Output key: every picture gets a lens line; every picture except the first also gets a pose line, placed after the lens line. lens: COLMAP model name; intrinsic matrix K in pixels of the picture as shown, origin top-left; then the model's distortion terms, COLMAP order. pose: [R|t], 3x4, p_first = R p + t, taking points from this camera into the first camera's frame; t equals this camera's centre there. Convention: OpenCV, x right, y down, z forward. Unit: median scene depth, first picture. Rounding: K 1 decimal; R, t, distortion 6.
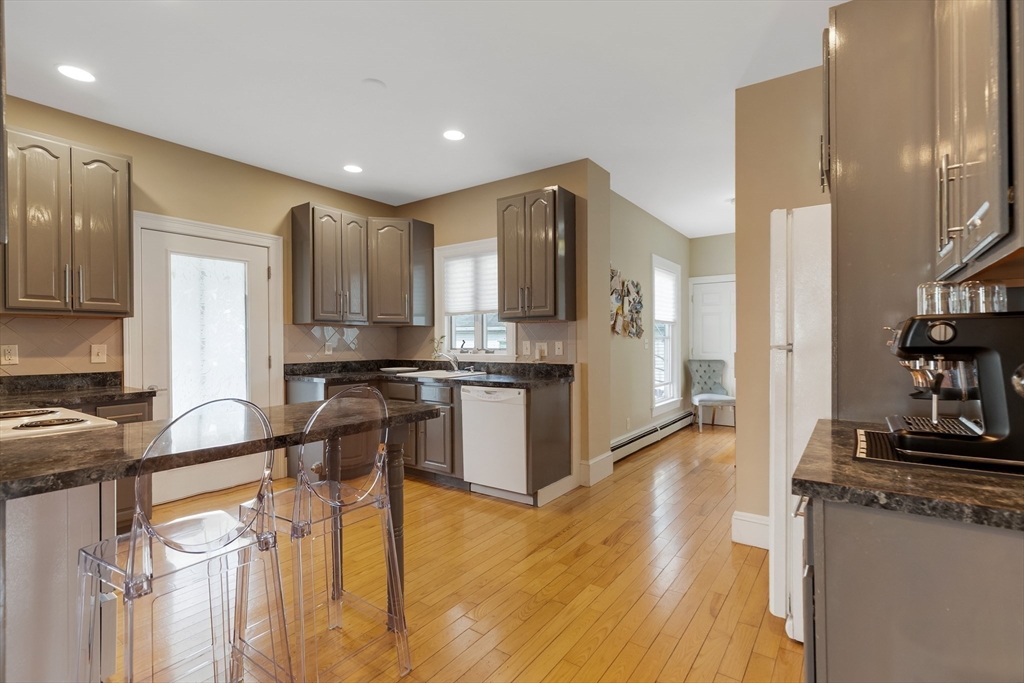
lens RADIAL K [[475.7, 0, 513.6], [0, 475.7, 341.8], [0, 0, 1]] dist [0.003995, -0.000301]
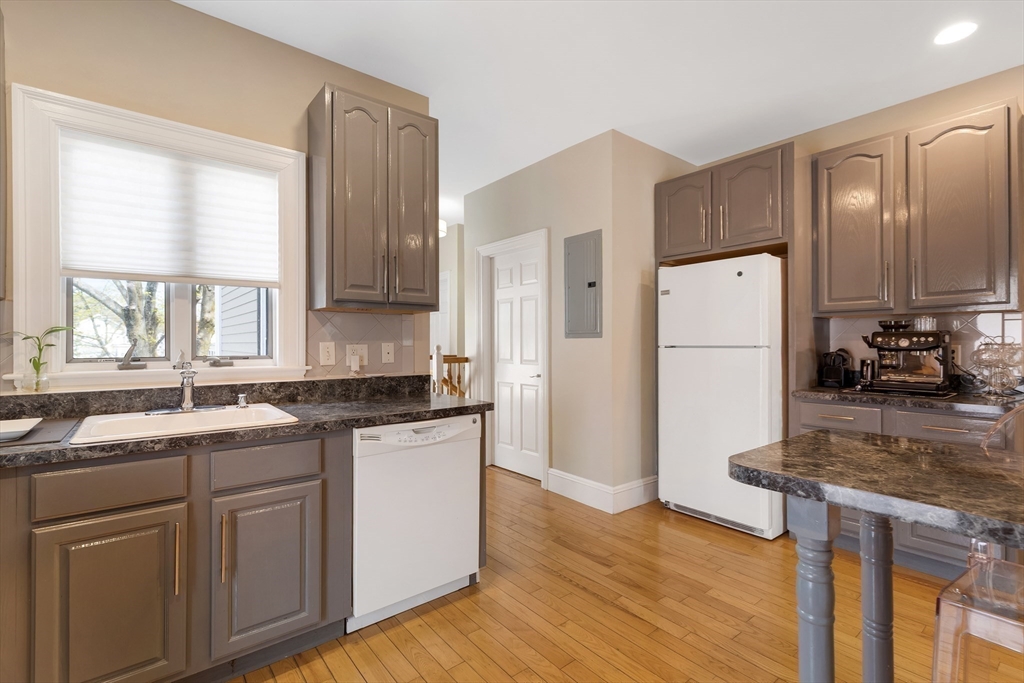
lens RADIAL K [[475.7, 0, 517.1], [0, 475.7, 344.7], [0, 0, 1]] dist [0.003995, -0.000301]
pose [[0.263884, -0.001279, 0.964554, -0.499023], [0.002595, 0.999996, 0.000616, 0.002329], [-0.964551, 0.002340, 0.263886, 0.639630]]
